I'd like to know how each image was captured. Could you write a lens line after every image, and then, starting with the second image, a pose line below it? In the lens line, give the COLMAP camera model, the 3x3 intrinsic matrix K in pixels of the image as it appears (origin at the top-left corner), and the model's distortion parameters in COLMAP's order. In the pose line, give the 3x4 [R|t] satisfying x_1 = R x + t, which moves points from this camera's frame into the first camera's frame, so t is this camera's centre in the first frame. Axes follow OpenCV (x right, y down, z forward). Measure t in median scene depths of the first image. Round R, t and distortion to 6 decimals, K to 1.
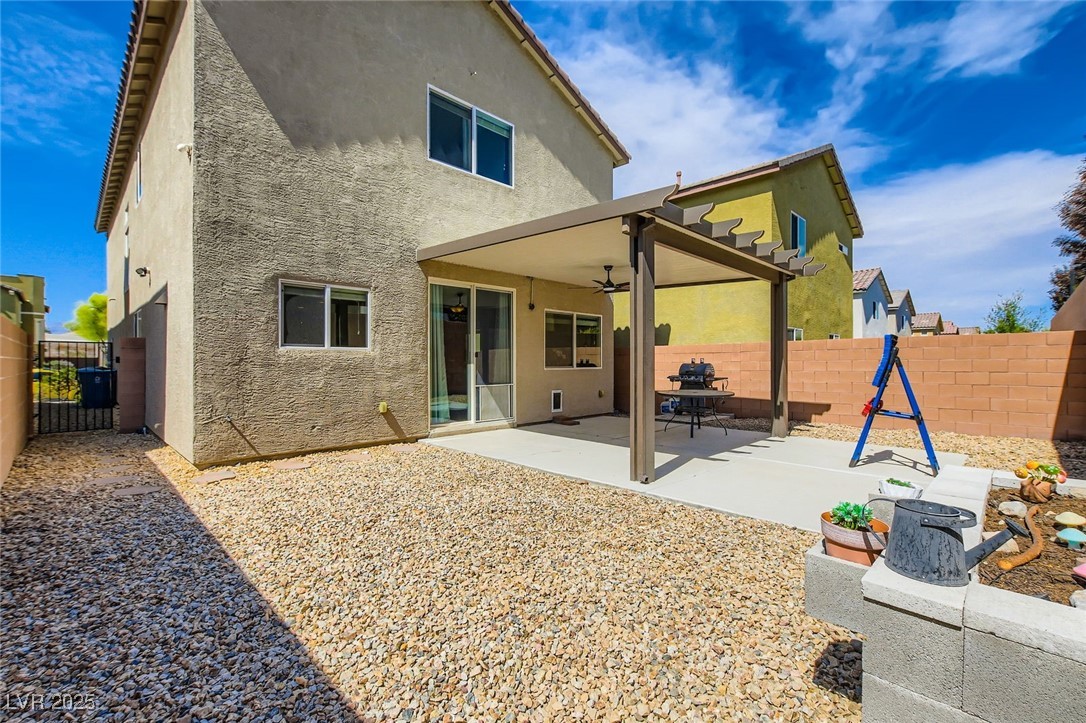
lens RADIAL K [[476.1, 0, 538.8], [0, 476.1, 365.9], [0, 0, 1]] dist [-0.002660, 0.003029]
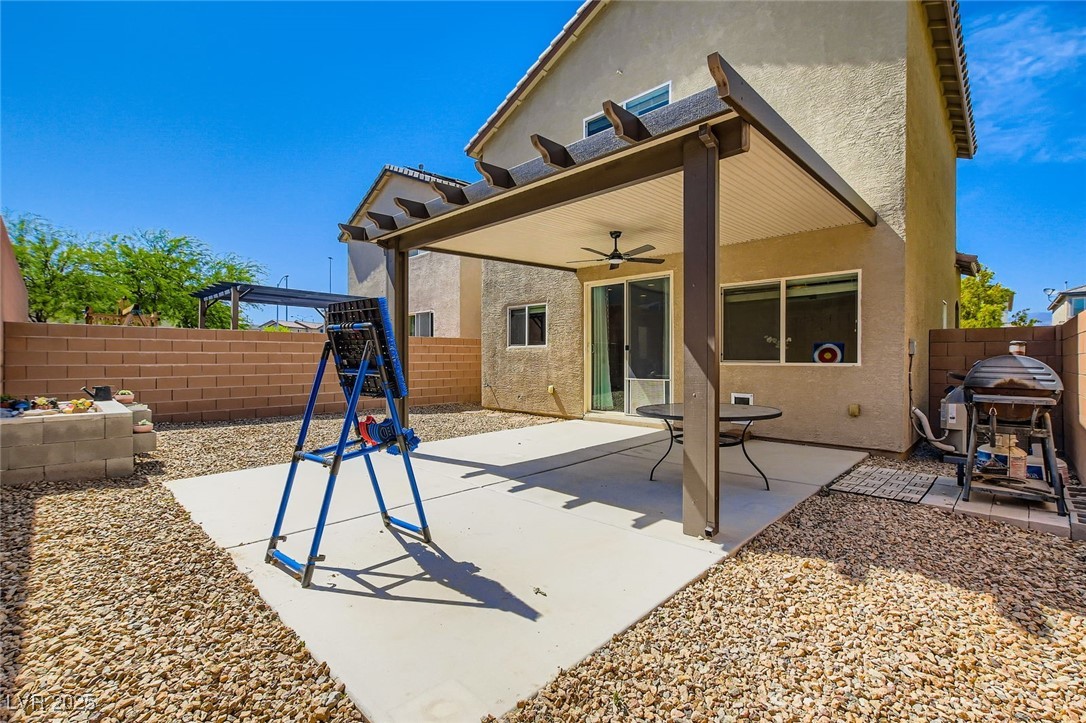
lens RADIAL K [[476.1, 0, 547.7], [0, 476.1, 357.2], [0, 0, 1]] dist [-0.002660, 0.003029]
pose [[0.030790, 0.004158, -0.999517, 1.034018], [-0.005246, 0.999978, 0.003999, -0.008847], [0.999512, 0.005121, 0.030811, 0.964664]]
